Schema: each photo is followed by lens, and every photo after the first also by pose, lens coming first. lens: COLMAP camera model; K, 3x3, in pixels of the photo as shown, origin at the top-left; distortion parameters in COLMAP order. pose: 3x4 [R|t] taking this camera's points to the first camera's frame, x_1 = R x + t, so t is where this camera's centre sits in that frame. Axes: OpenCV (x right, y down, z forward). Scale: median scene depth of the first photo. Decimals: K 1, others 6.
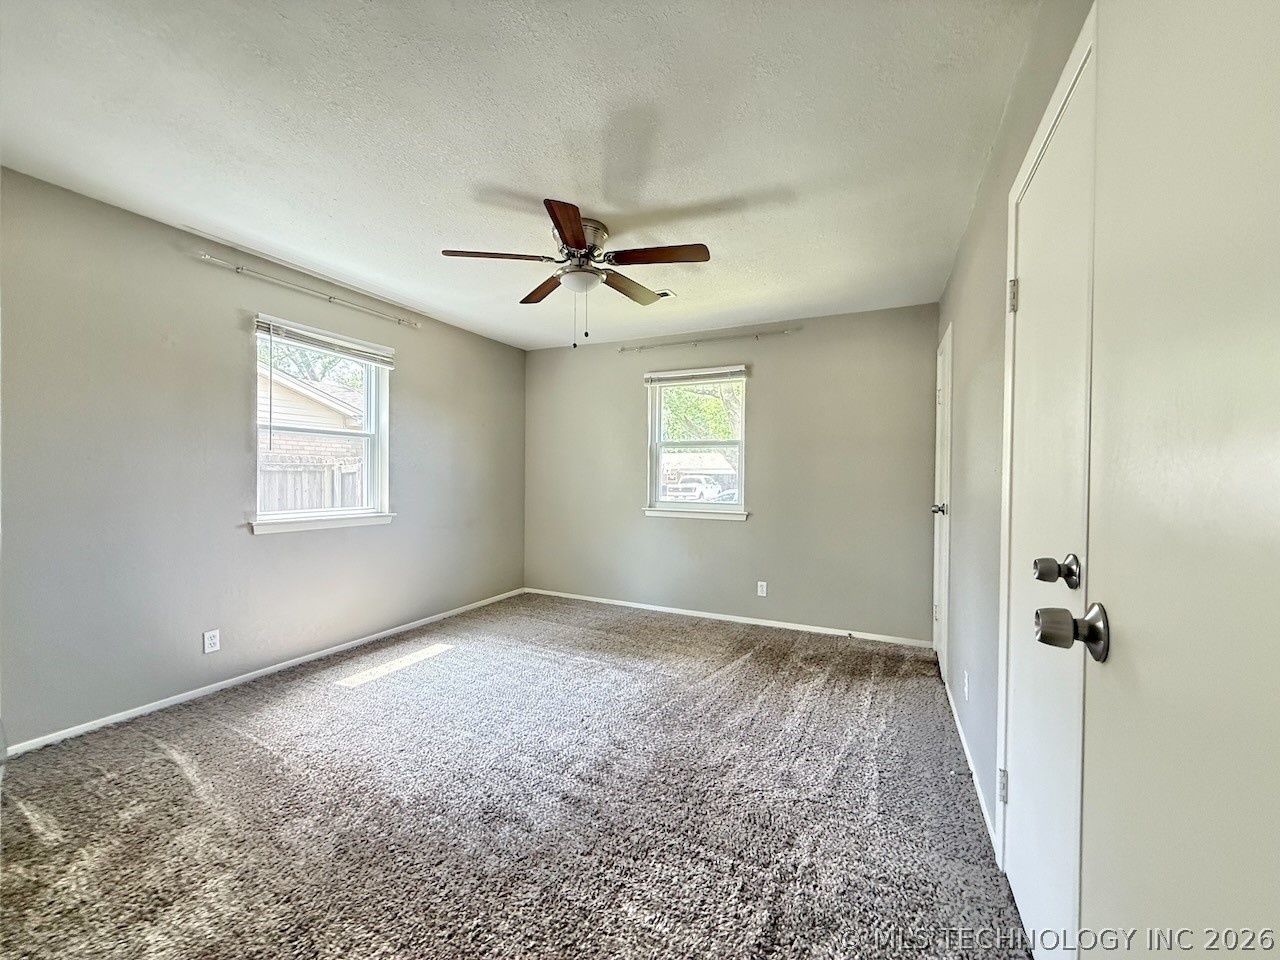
lens RADIAL K [[506.9, 0, 638.1], [0, 506.9, 480.1], [0, 0, 1]] dist [-0.001300, -0.000048]
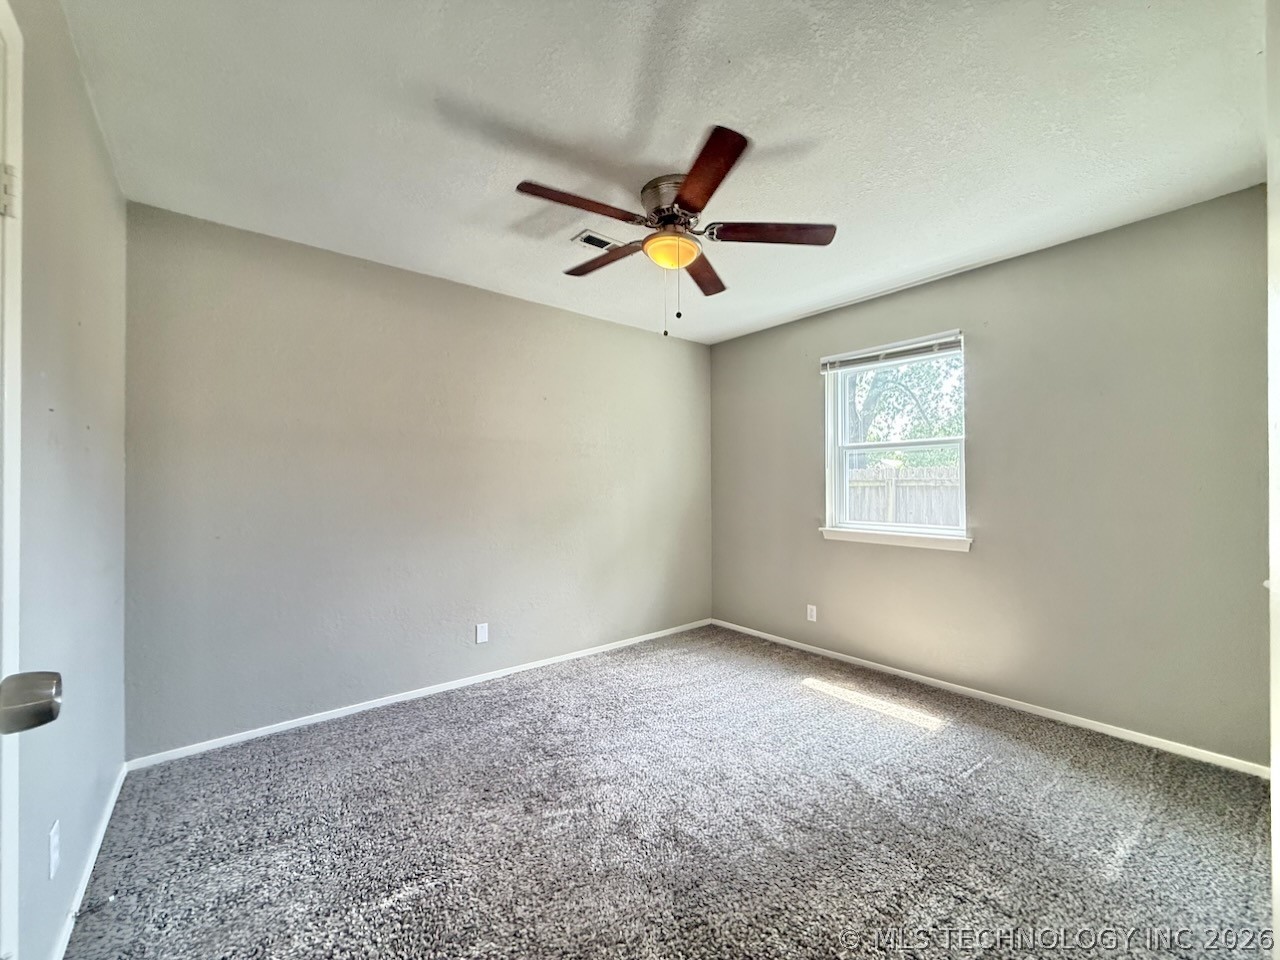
lens RADIAL K [[506.9, 0, 638.1], [0, 506.9, 480.1], [0, 0, 1]] dist [-0.001300, -0.000048]
pose [[-0.418888, -0.016754, -0.907884, 0.430025], [-0.012334, 0.999843, -0.012760, -0.006390], [0.907954, 0.005853, -0.419028, 0.875184]]
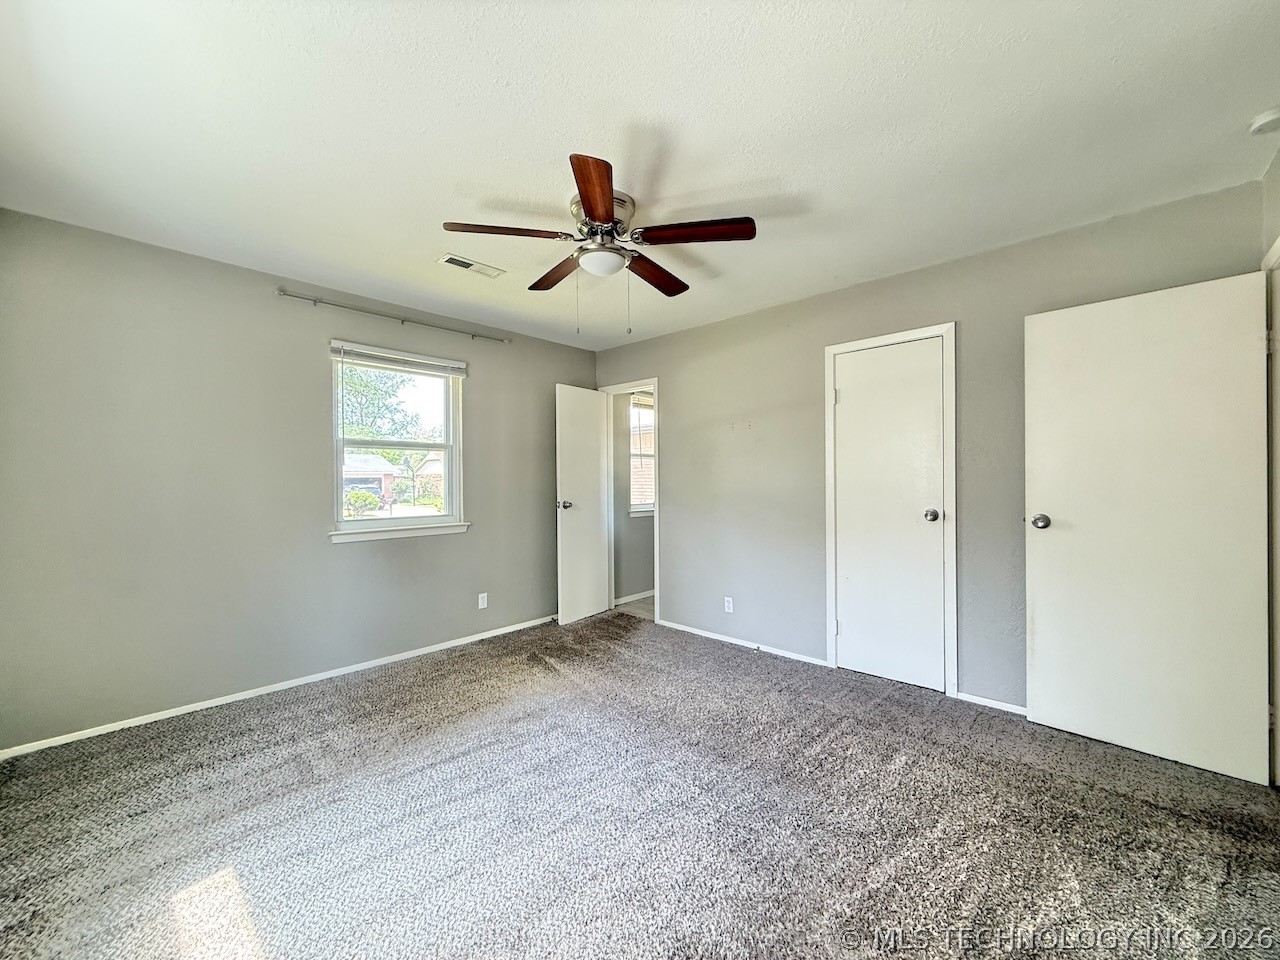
lens RADIAL K [[506.9, 0, 638.1], [0, 506.9, 480.1], [0, 0, 1]] dist [-0.001300, -0.000048]
pose [[0.301268, -0.014298, 0.953432, -0.649466], [0.017967, 0.999795, 0.009316, -0.019481], [-0.953370, 0.014324, 0.301463, 0.479867]]
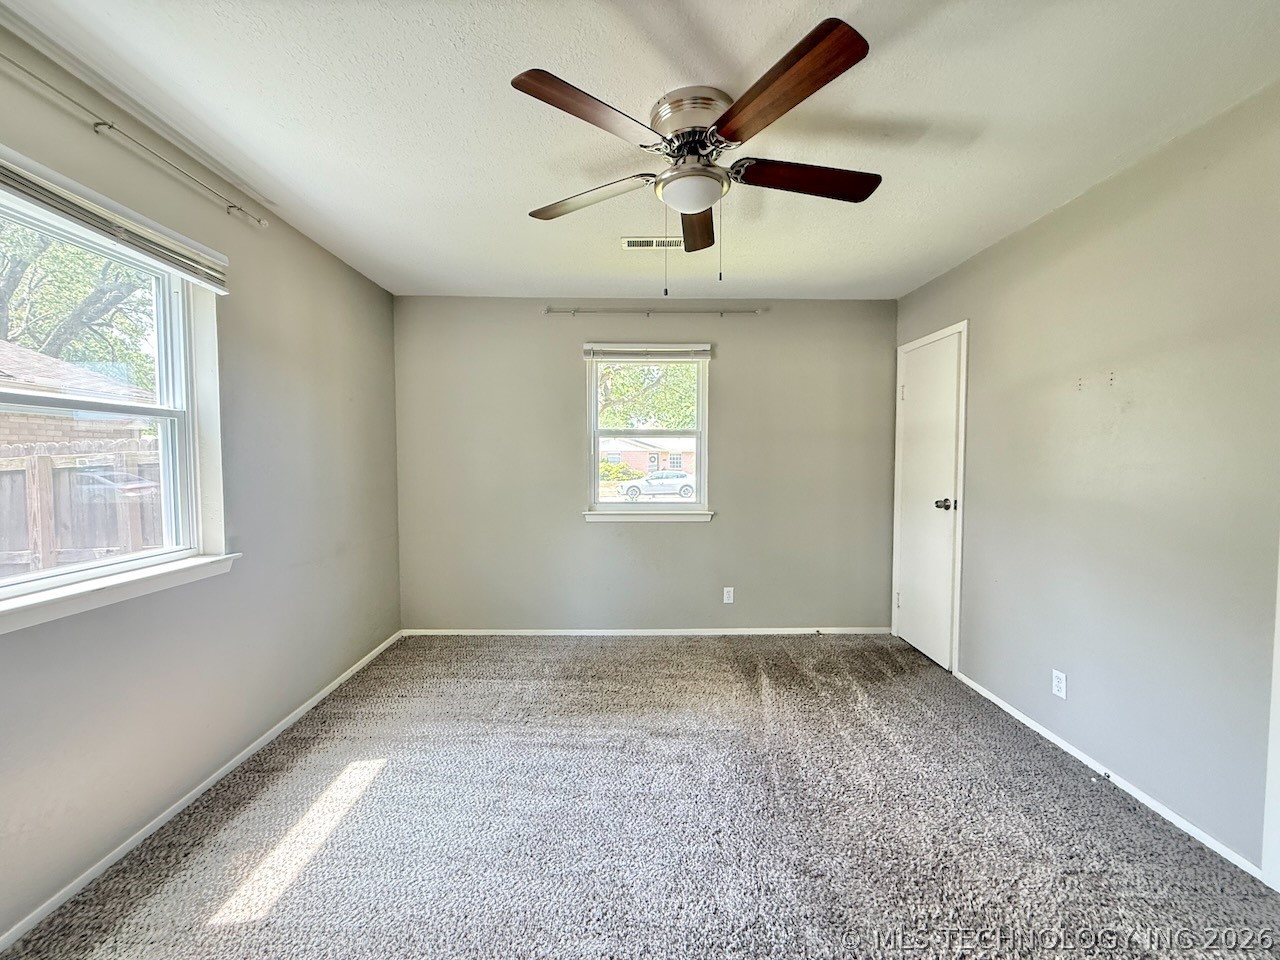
lens RADIAL K [[506.9, 0, 638.1], [0, 506.9, 480.1], [0, 0, 1]] dist [-0.001300, -0.000048]
pose [[0.893462, -0.030127, 0.448127, -0.337132], [0.013888, 0.999124, 0.039482, -0.032635], [-0.448924, -0.029052, 0.893098, 0.301744]]
